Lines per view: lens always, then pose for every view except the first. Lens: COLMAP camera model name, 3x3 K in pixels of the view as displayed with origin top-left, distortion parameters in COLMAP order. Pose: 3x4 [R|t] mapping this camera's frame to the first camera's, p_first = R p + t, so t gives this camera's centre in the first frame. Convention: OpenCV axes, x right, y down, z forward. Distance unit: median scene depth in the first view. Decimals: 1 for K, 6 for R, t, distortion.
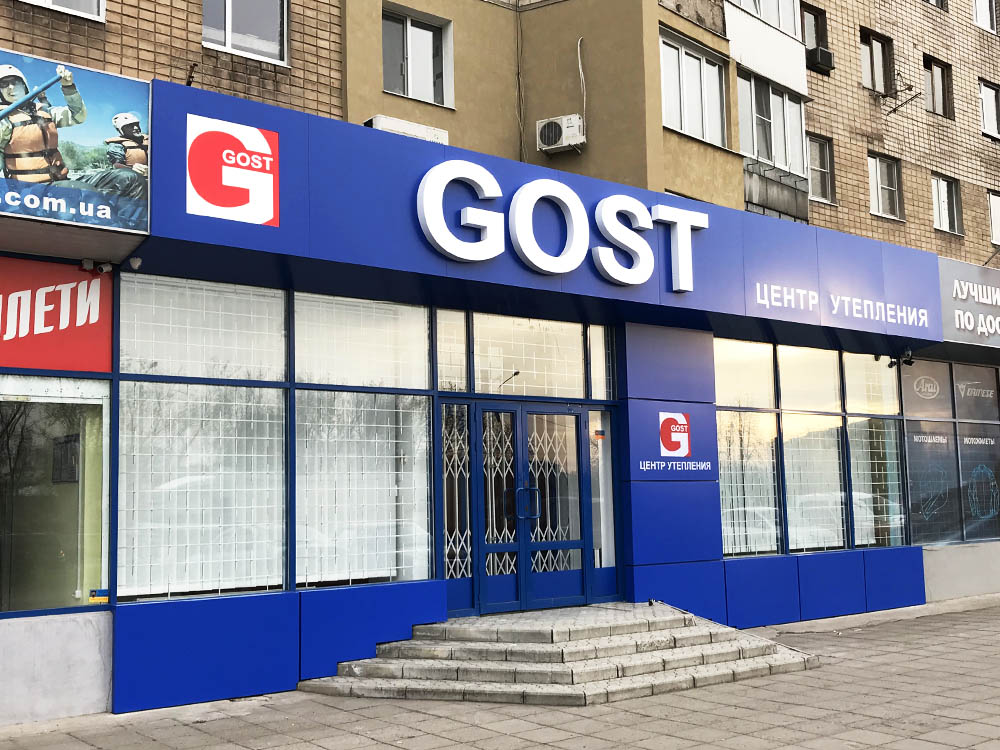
lens RADIAL K [[1089.2, 0, 497.7], [0, 1089.2, 388.7], [0, 0, 1]] dist [0.071852, -0.160041]
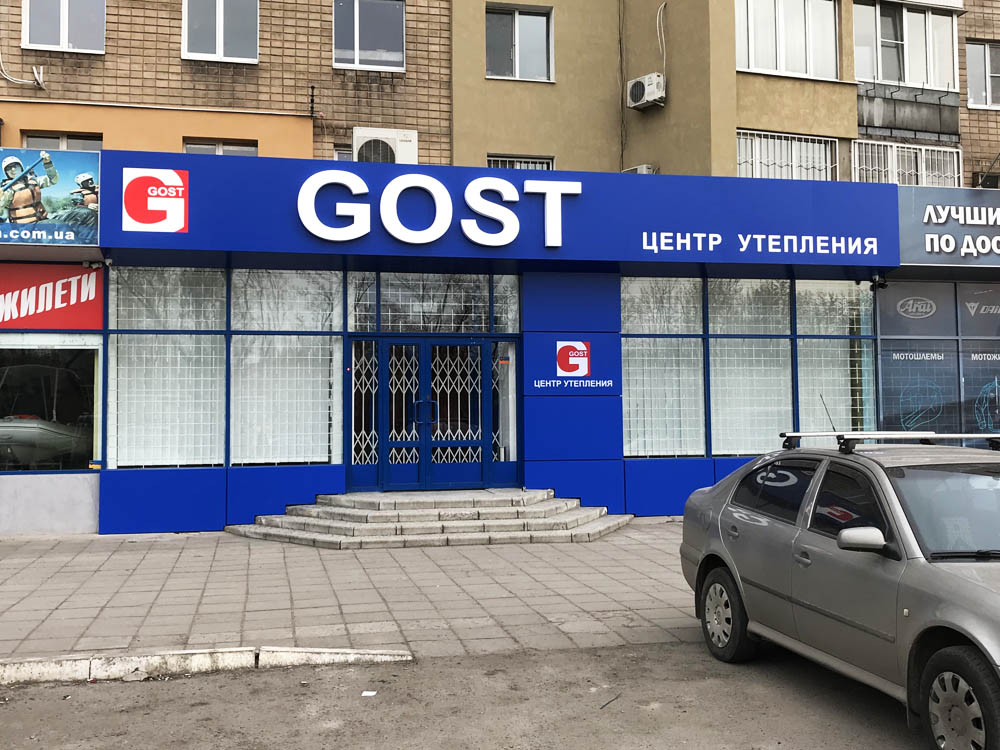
lens RADIAL K [[1047.0, 0, 501.8], [0, 1047.0, 345.6], [0, 0, 1]] dist [0.115156, -0.316648]
pose [[0.904790, -0.012463, -0.425675, 0.606758], [0.032580, 0.998668, 0.040011, -0.024256], [0.424610, -0.050070, 0.903991, -0.123165]]
